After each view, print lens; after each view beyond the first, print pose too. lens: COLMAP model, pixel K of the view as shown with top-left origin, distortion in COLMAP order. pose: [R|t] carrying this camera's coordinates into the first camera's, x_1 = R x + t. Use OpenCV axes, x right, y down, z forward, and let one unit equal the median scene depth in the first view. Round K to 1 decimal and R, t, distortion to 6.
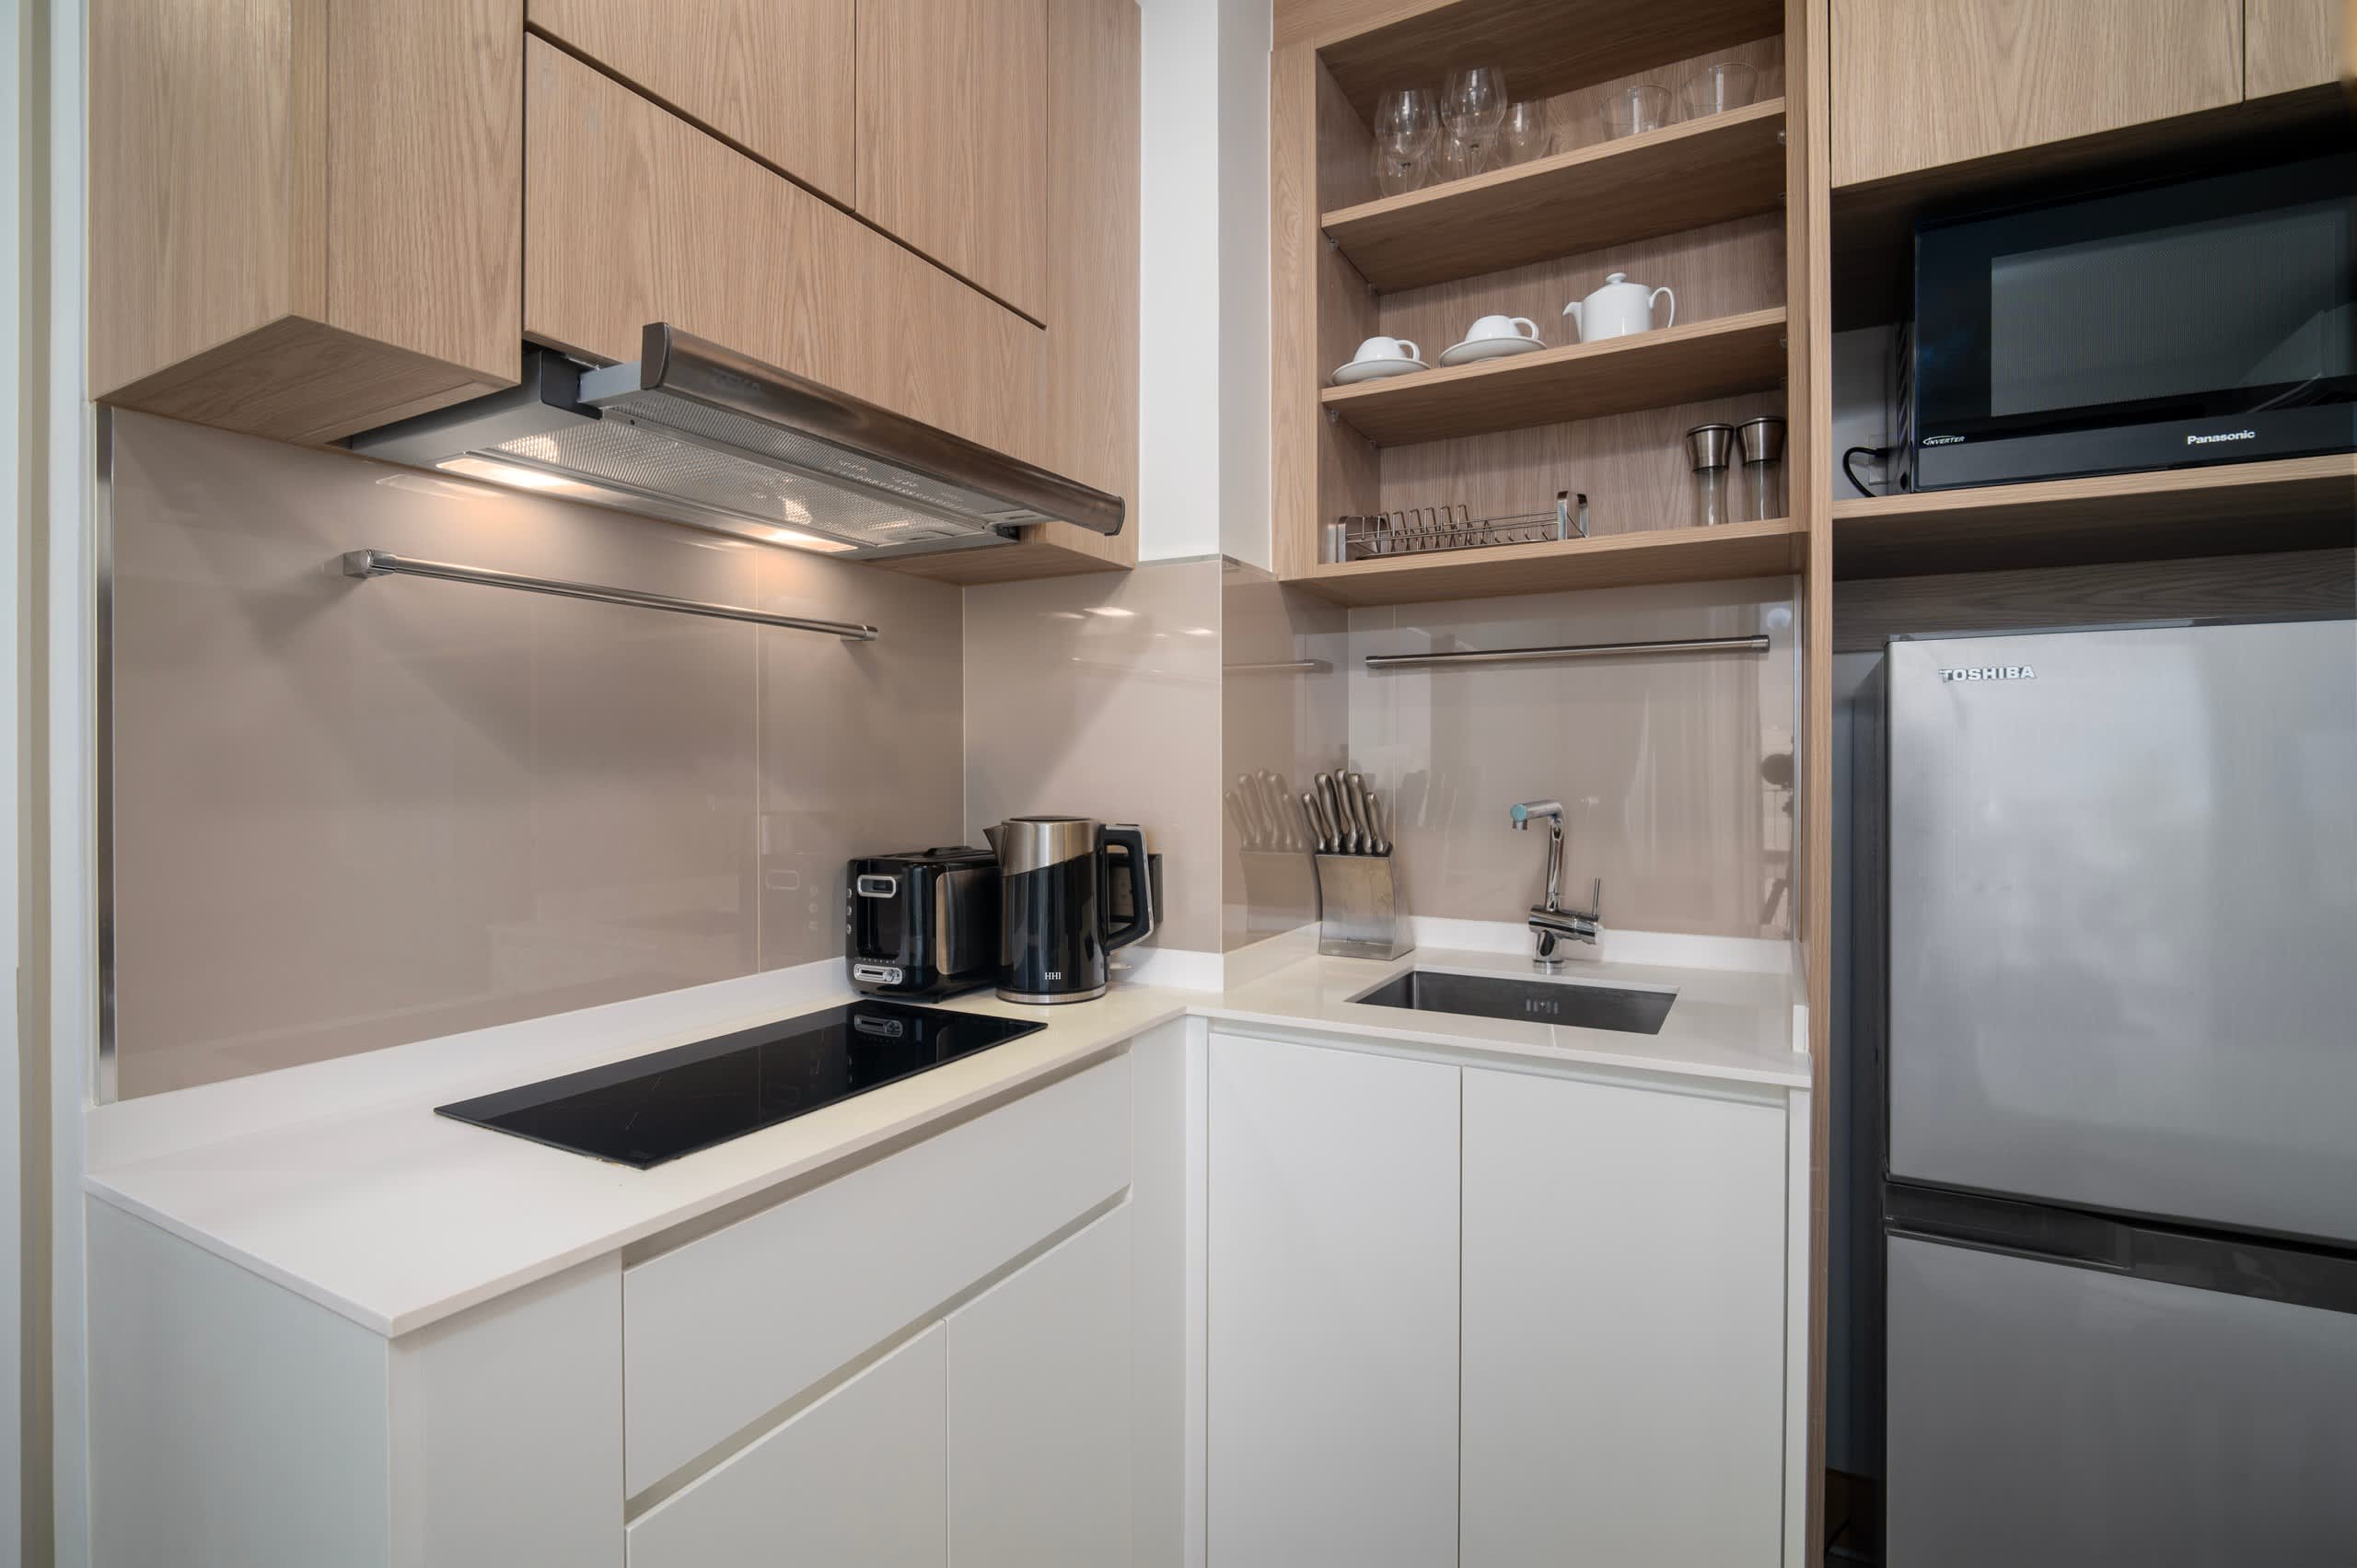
lens RADIAL K [[1103.8, 0, 1180.3], [0, 1103.8, 769.8], [0, 0, 1]] dist [0.000320, 0.000243]
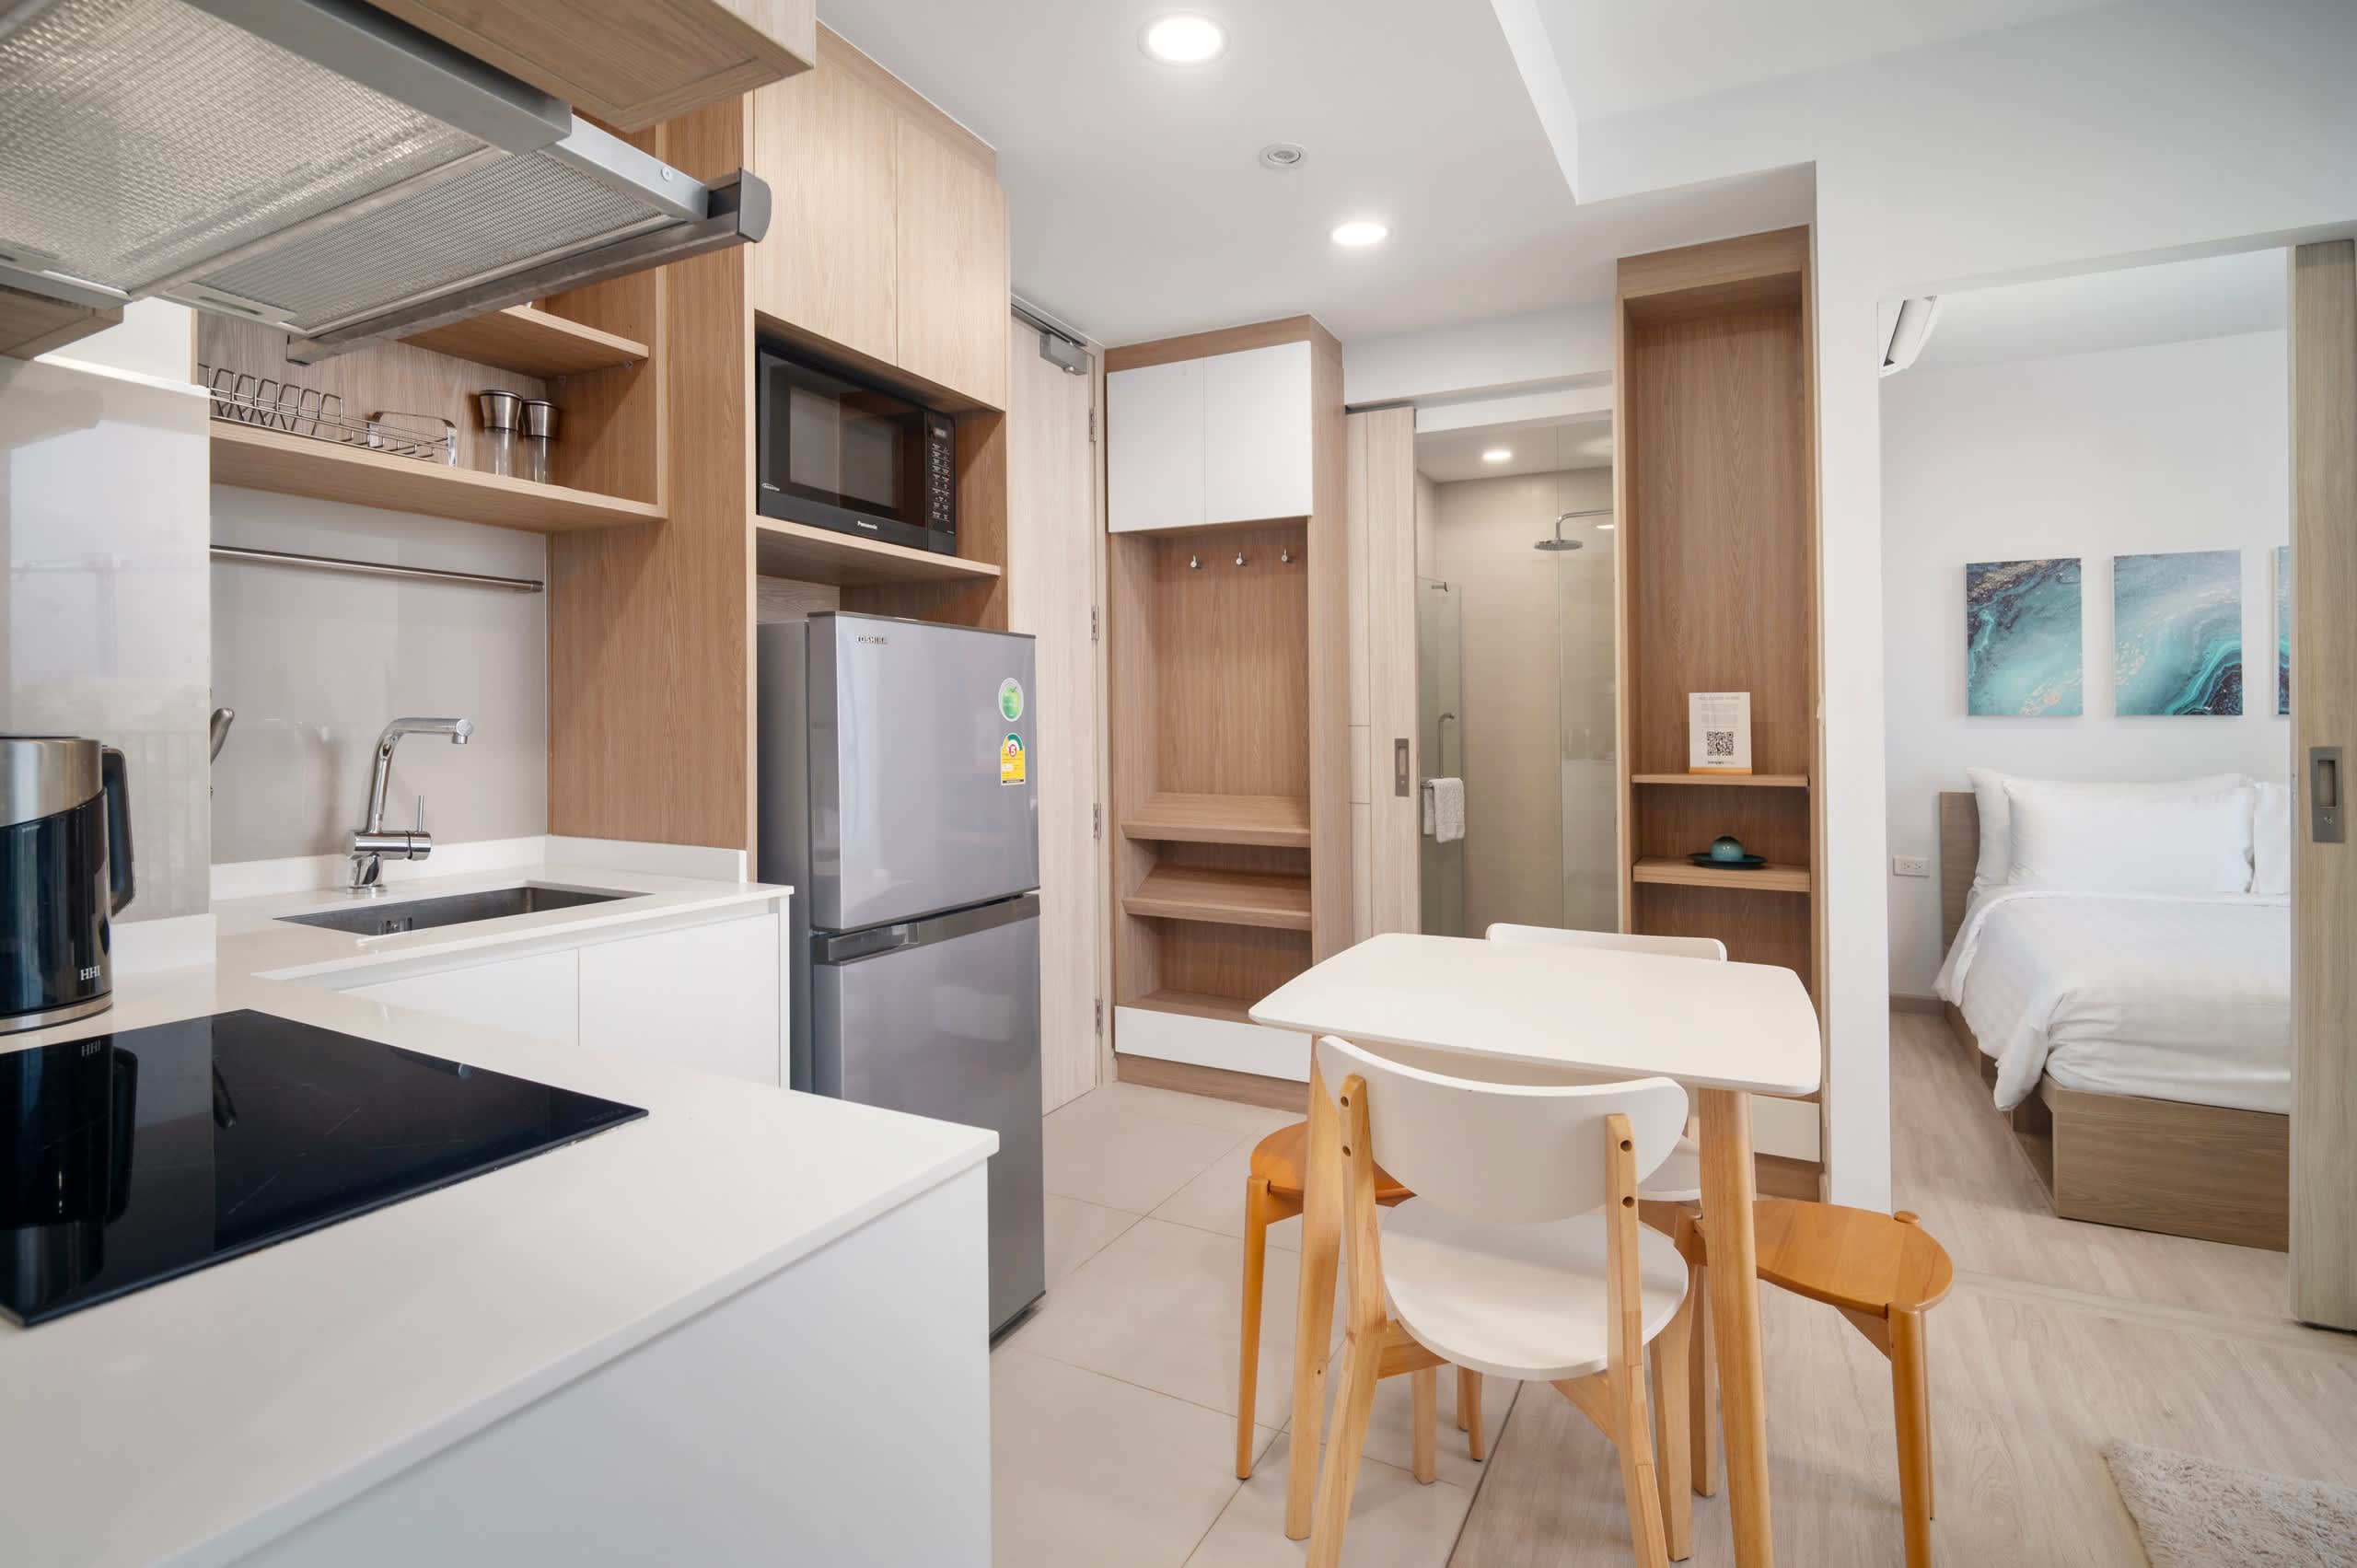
lens RADIAL K [[1133.5, 0, 1179.4], [0, 1133.5, 709.5], [0, 0, 1]] dist [-0.011967, 0.000223]
pose [[-0.025946, 0.011917, 0.999592, -0.767184], [0.000402, 0.999929, -0.011910, 0.032587], [-0.999663, 0.000093, -0.025949, 0.367795]]
